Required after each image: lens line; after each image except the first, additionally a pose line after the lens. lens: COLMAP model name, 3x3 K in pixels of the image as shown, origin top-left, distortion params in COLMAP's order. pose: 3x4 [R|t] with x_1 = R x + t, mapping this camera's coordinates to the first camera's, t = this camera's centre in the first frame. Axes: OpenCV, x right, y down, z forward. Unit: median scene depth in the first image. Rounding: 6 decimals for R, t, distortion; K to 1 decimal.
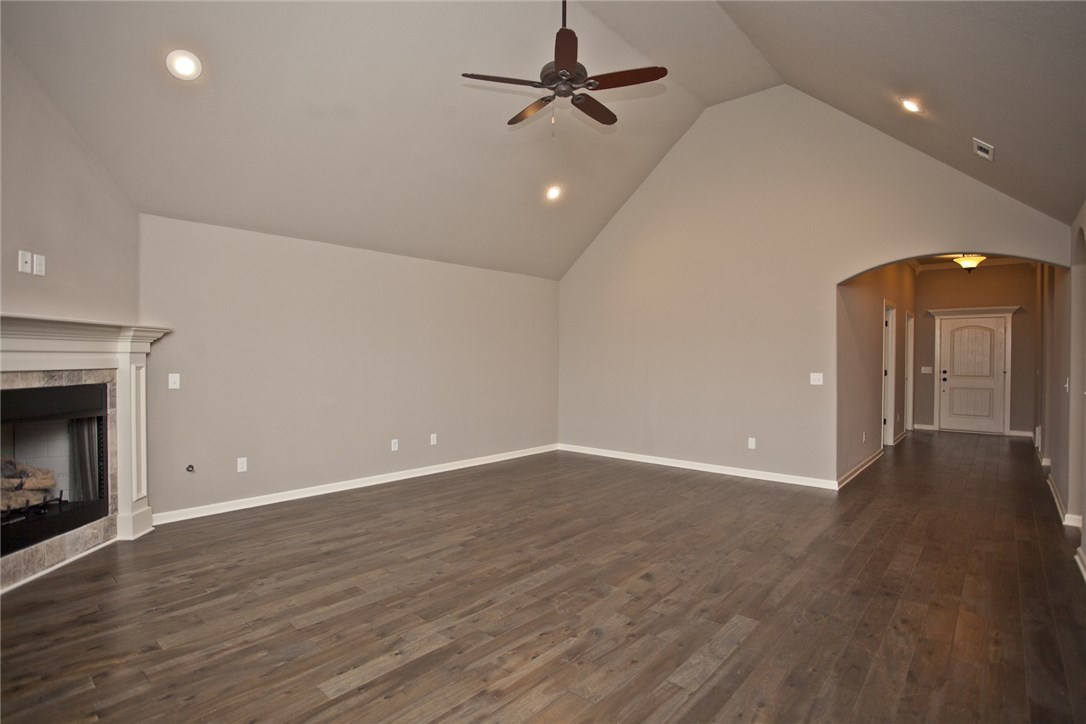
lens RADIAL K [[535.7, 0, 547.1], [0, 535.7, 362.4], [0, 0, 1]] dist [-0.075361, 0.032720]
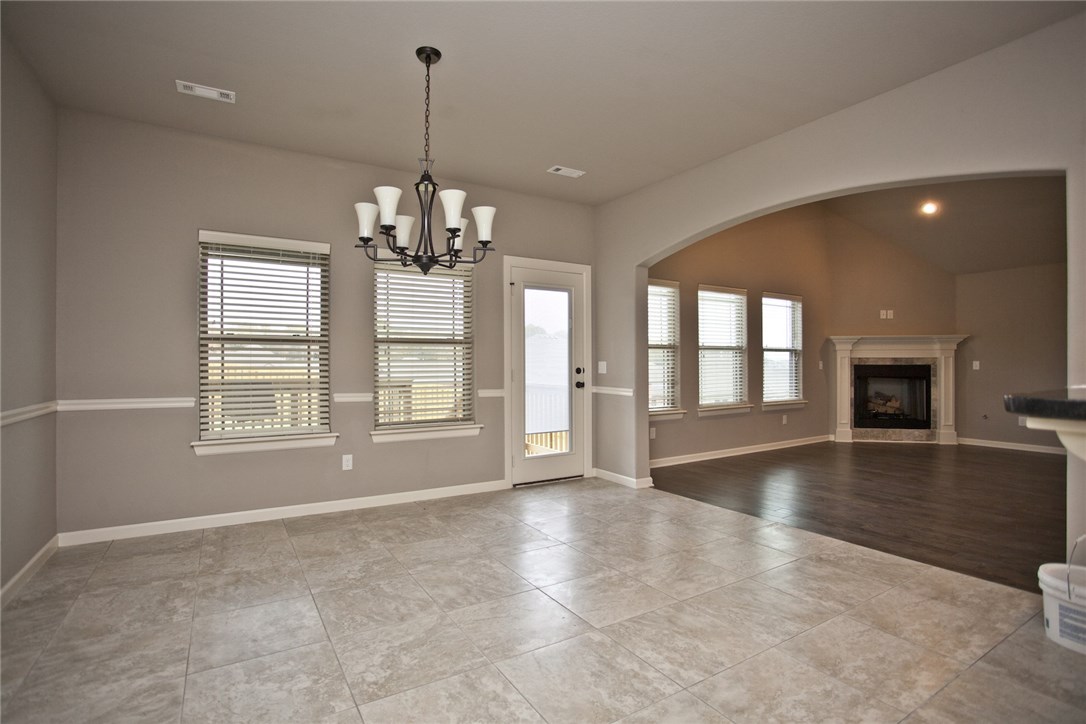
lens RADIAL K [[530.4, 0, 545.4], [0, 530.4, 362.4], [0, 0, 1]] dist [-0.082423, 0.038836]
pose [[-0.286006, -0.008616, -0.958189, 1.526217], [-0.010324, 0.999929, -0.005910, 0.058689], [0.958172, 0.008202, -0.286075, 0.112234]]
